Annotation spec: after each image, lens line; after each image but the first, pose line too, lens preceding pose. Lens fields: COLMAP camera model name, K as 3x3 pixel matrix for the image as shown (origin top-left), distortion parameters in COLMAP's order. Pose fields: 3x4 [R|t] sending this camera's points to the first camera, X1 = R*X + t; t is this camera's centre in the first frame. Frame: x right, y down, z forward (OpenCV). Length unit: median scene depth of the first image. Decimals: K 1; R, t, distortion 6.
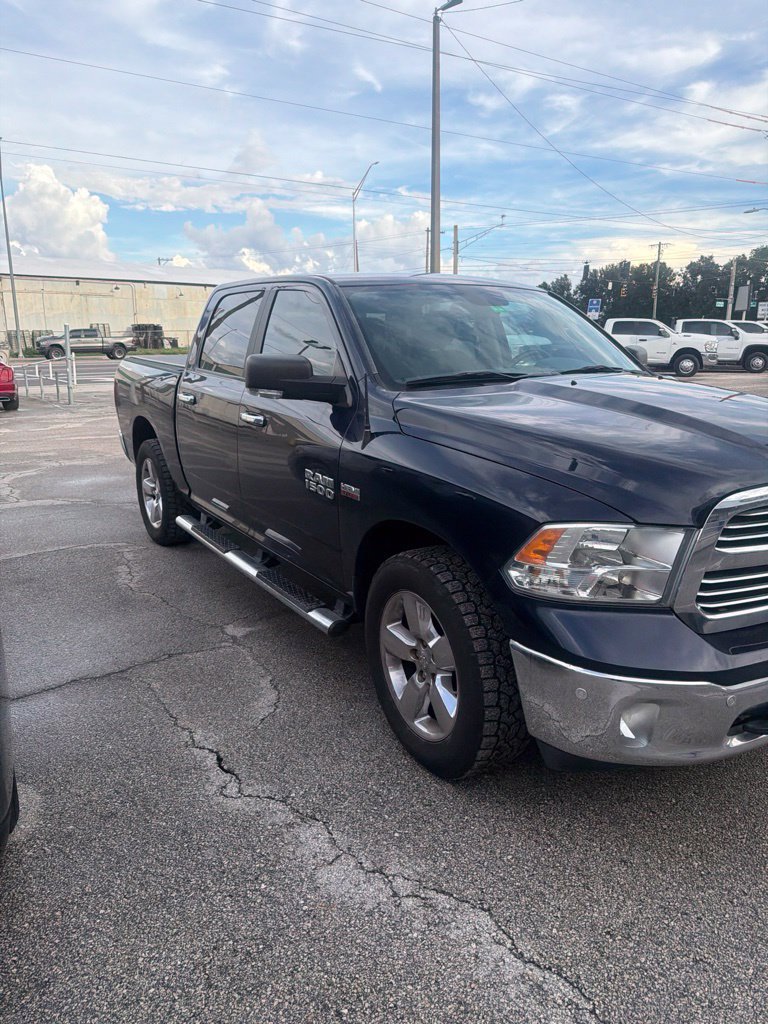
lens RADIAL K [[731.2, 0, 384.0], [0, 731.2, 512.0], [0, 0, 1]] dist [0.008848, -0.019525]
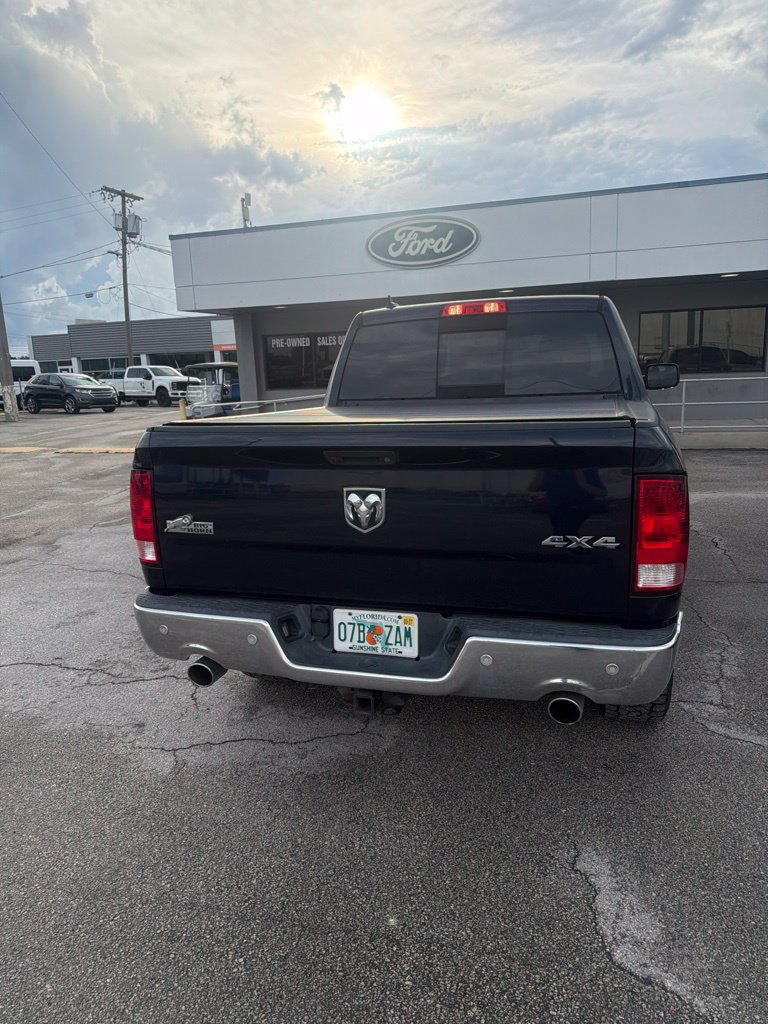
lens RADIAL K [[720.3, 0, 384.0], [0, 720.3, 512.0], [0, 0, 1]] dist [0.029679, -0.032446]
pose [[-0.647524, -0.124884, 0.751743, -0.904430], [0.206634, 0.920748, 0.330948, -0.517242], [-0.733495, 0.369632, -0.570400, 2.211868]]
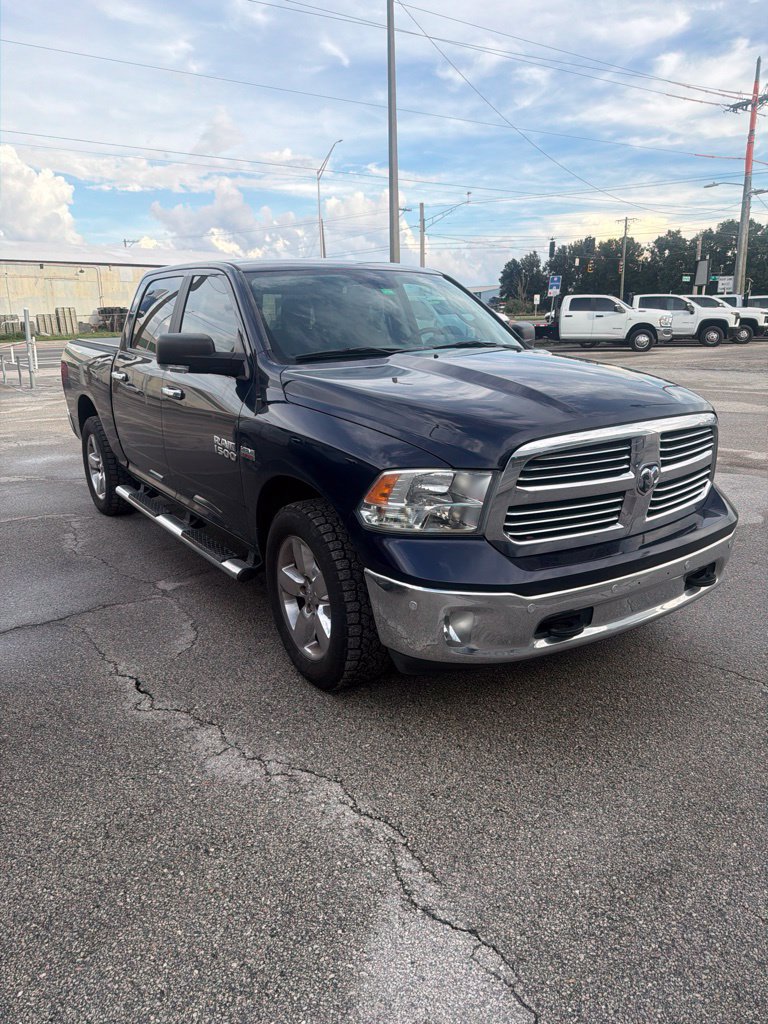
lens RADIAL K [[730.2, 0, 375.1], [0, 730.2, 514.5], [0, 0, 1]] dist [0.008631, -0.018172]
pose [[0.999601, -0.020508, 0.019415, 0.103795], [0.019923, 0.999355, 0.029877, 0.030783], [-0.020015, -0.029478, 0.999365, -0.125691]]
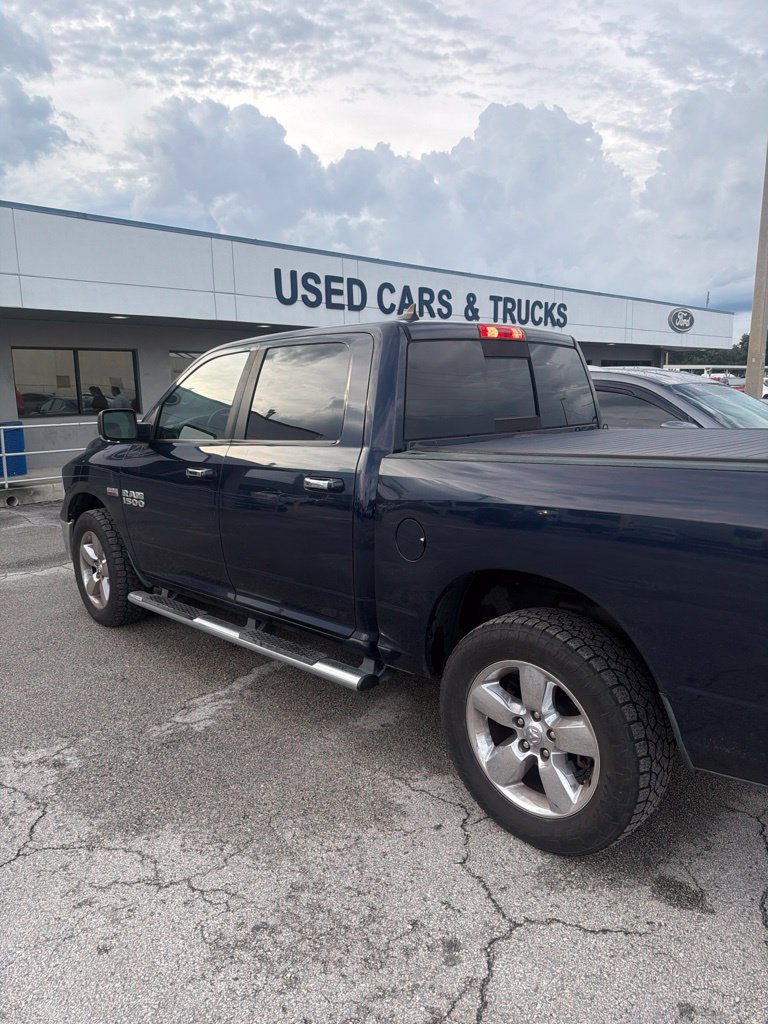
lens RADIAL K [[729.5, 0, 370.5], [0, 729.5, 516.2], [0, 0, 1]] dist [0.009555, -0.019235]
pose [[-0.976485, 0.052747, -0.209035, 0.222068], [-0.031009, 0.925160, 0.378309, -0.539324], [0.213346, 0.375895, -0.901768, 2.297726]]
